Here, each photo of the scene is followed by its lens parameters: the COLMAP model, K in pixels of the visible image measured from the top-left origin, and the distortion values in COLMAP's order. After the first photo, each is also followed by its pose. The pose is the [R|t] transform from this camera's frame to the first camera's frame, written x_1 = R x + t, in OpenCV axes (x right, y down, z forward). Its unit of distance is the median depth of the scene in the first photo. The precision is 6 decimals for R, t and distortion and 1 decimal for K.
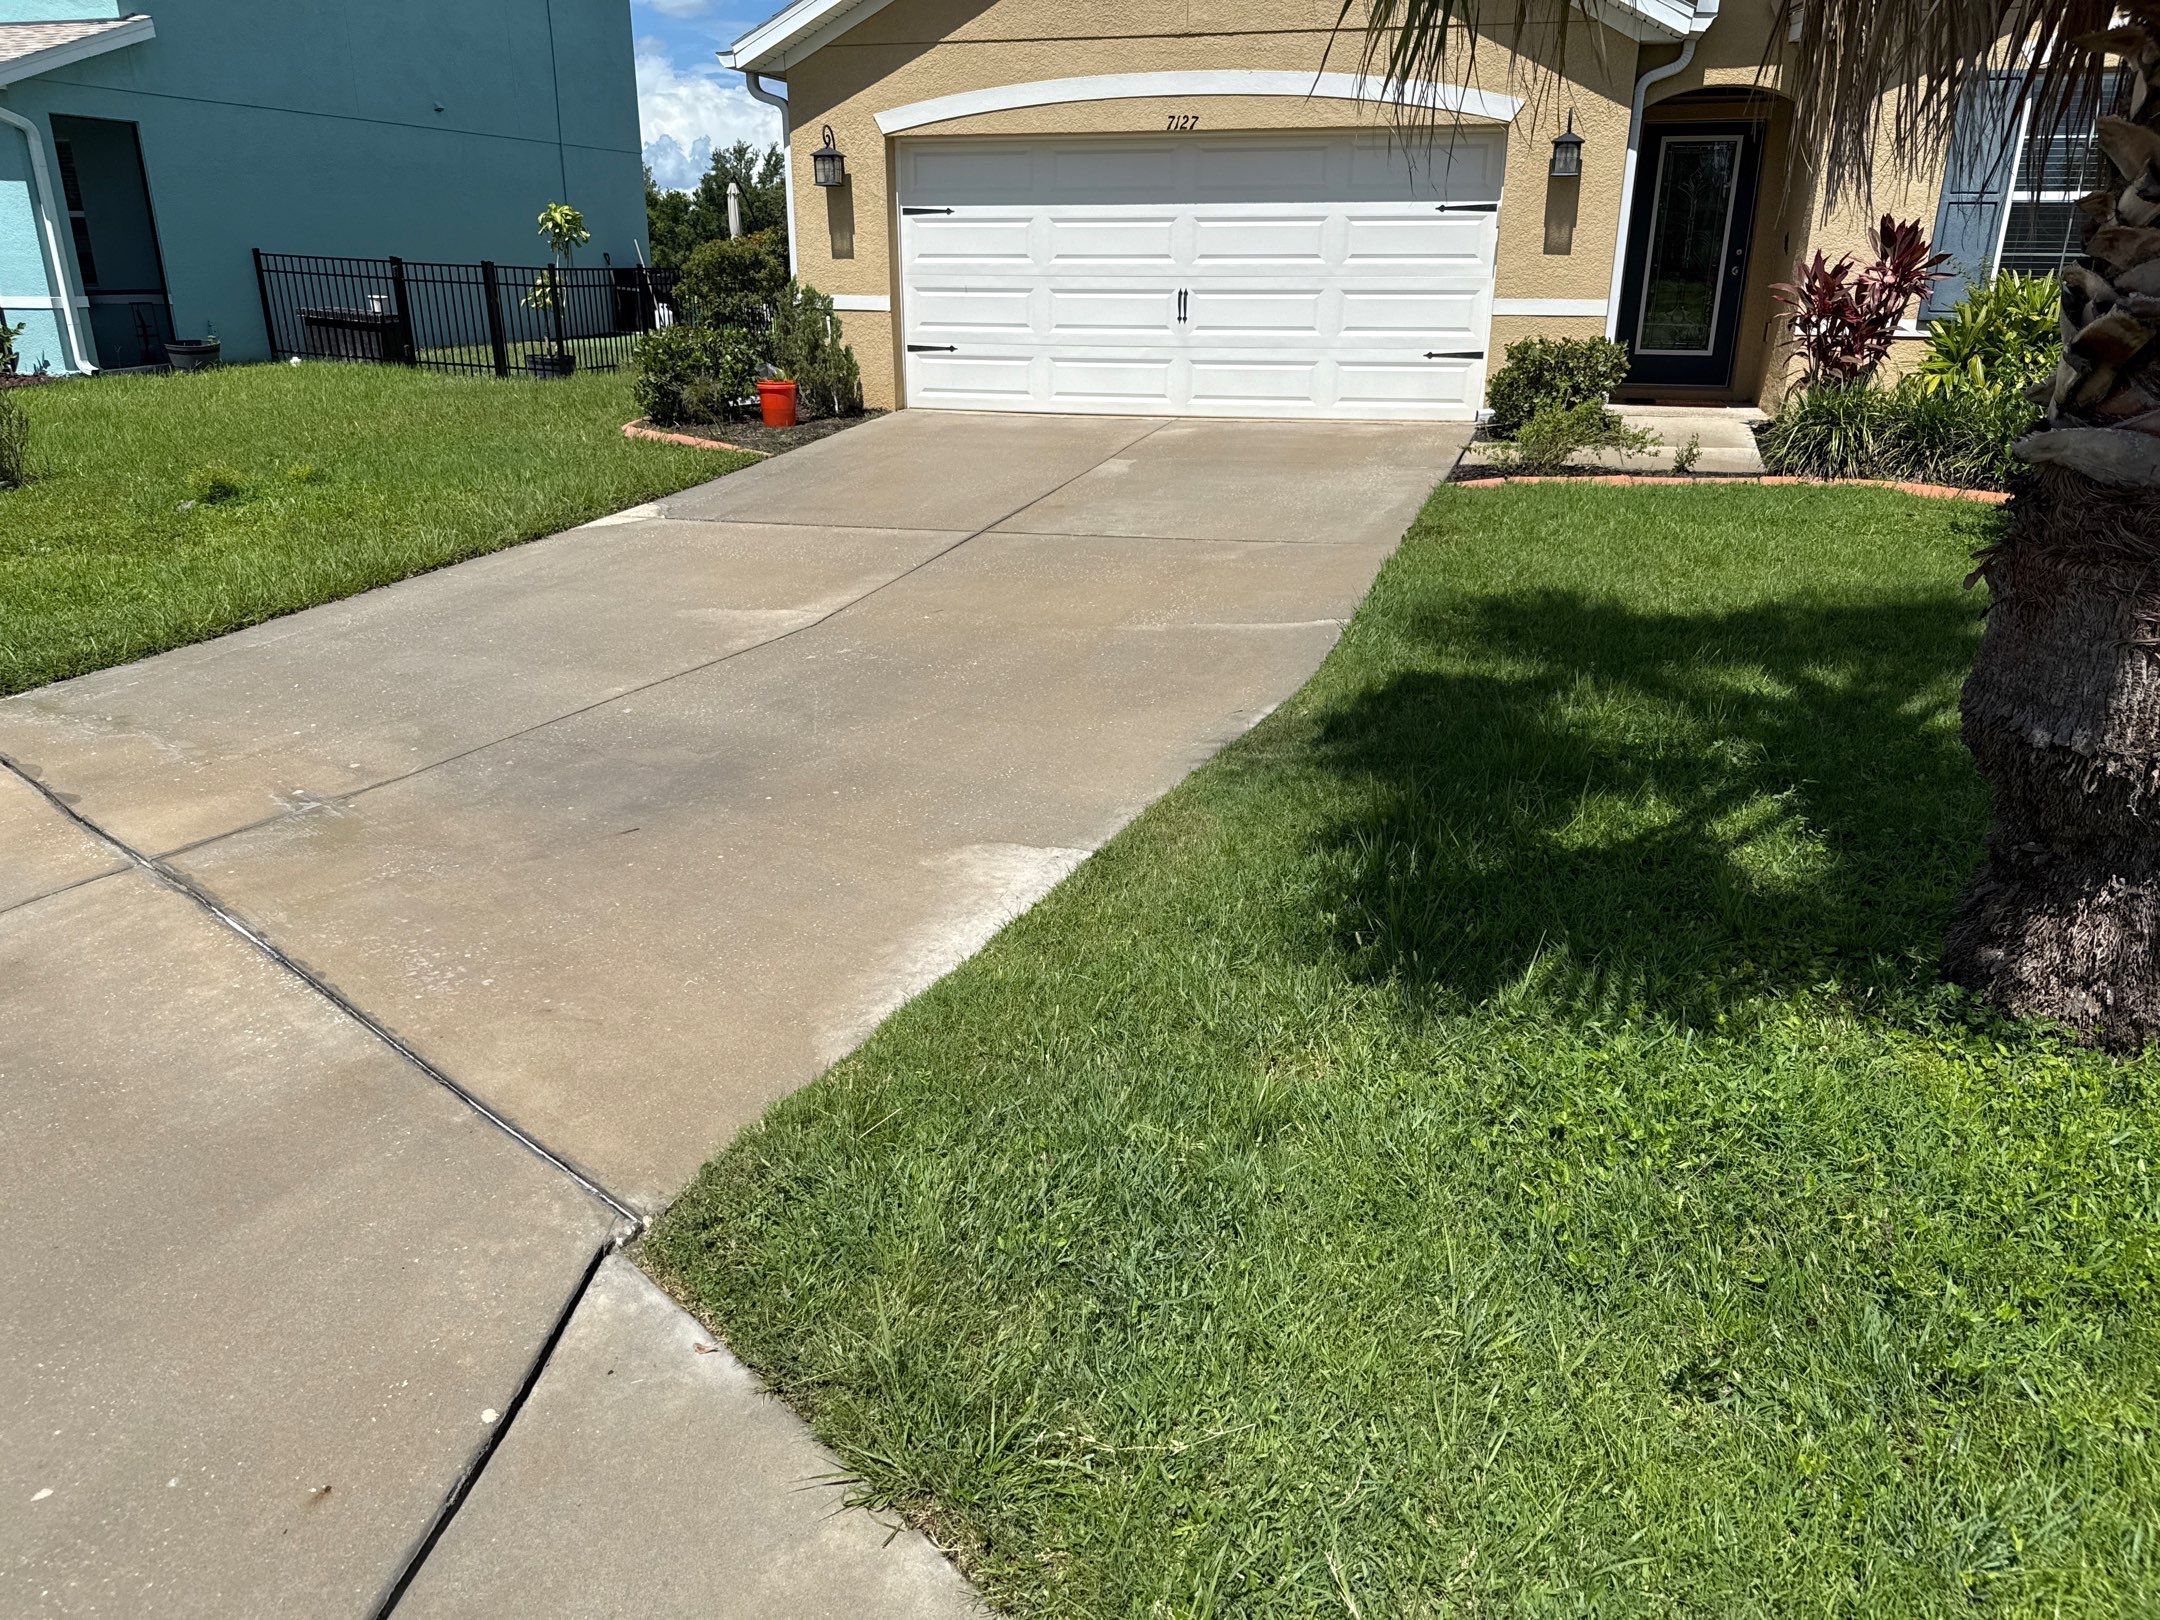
lens RADIAL K [[1501.5, 0, 1072.8], [0, 1501.5, 813.0], [0, 0, 1]] dist [-0.001995, -0.019269]
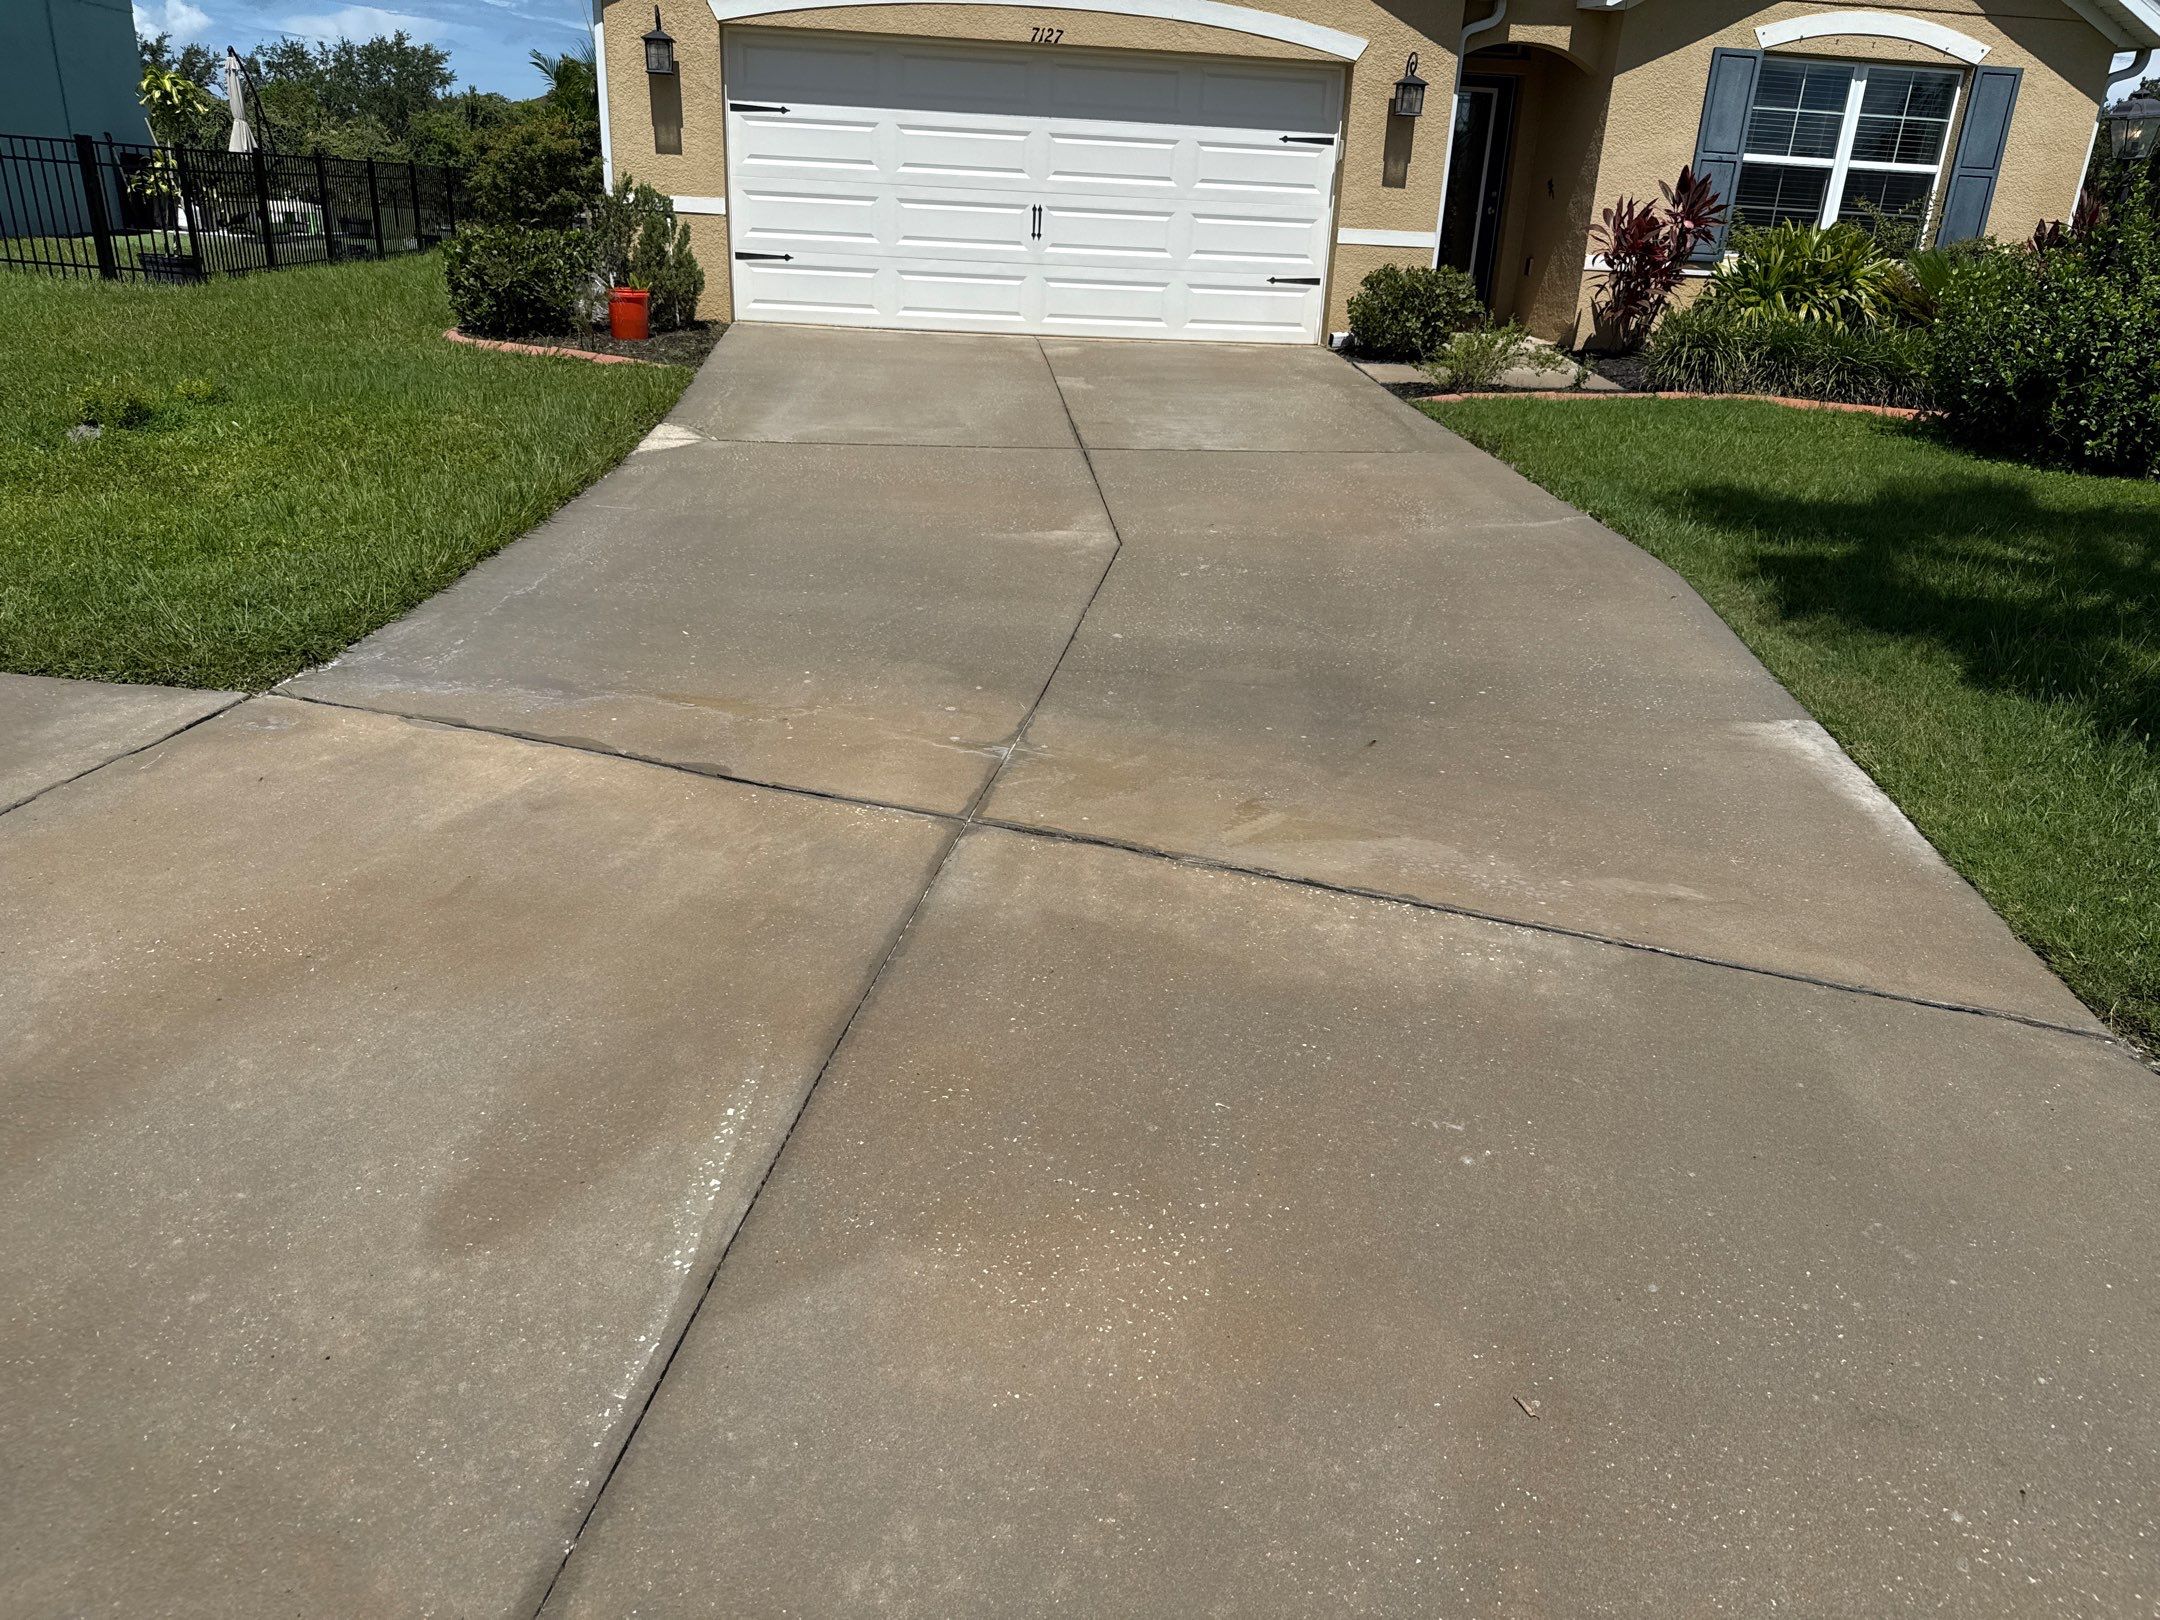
lens RADIAL K [[1502.6, 0, 1086.8], [0, 1502.6, 804.3], [0, 0, 1]] dist [-0.005383, -0.012804]
pose [[0.928769, -0.099191, 0.357140, -0.309705], [0.083442, 0.994748, 0.059279, -0.008552], [-0.361144, -0.025256, 0.932168, 0.048073]]
